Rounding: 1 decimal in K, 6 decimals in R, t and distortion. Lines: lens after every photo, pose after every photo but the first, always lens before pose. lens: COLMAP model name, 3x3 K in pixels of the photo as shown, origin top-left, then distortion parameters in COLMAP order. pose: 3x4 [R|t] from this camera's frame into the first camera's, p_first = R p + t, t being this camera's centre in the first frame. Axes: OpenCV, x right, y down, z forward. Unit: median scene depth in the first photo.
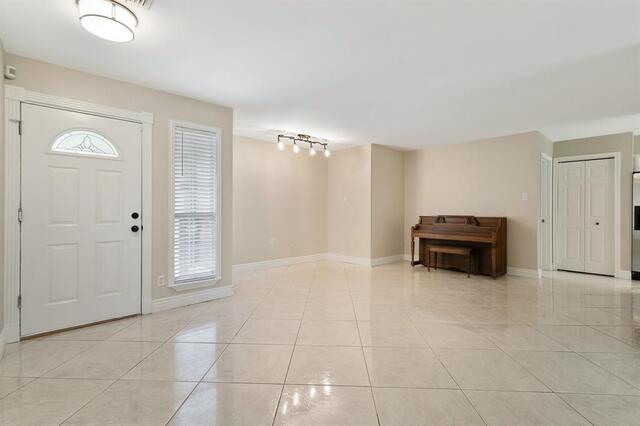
lens RADIAL K [[295.0, 0, 318.5], [0, 295.0, 210.4], [0, 0, 1]] dist [0.007238, -0.002238]
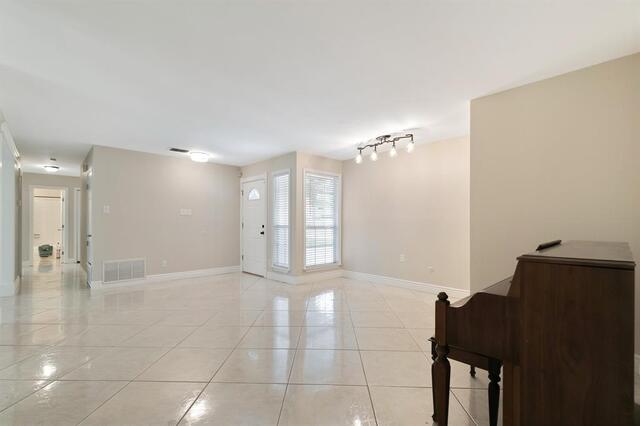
lens RADIAL K [[295.0, 0, 308.8], [0, 295.0, 218.1], [0, 0, 1]] dist [0.007238, -0.002238]
pose [[-0.012650, -0.016437, -0.999785, 1.179946], [-0.000911, 0.999865, -0.016427, -0.004181], [0.999920, 0.000703, -0.012664, 1.157273]]
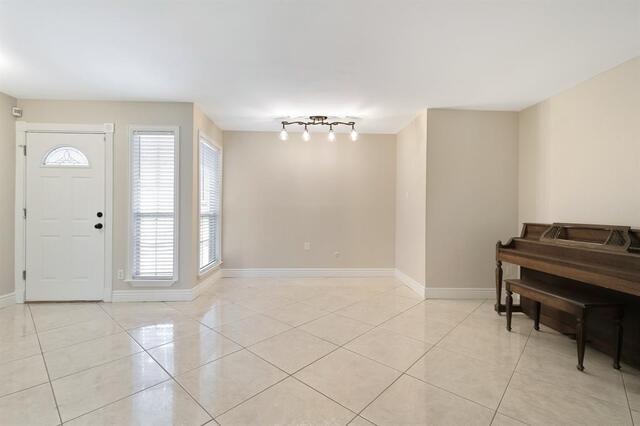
lens RADIAL K [[295.0, 0, 323.5], [0, 295.0, 210.9], [0, 0, 1]] dist [0.007238, -0.002238]
pose [[0.772577, 0.004990, -0.634902, 0.681432], [-0.006213, 0.999981, 0.000298, -0.002584], [0.634891, 0.003714, 0.772593, 0.576211]]
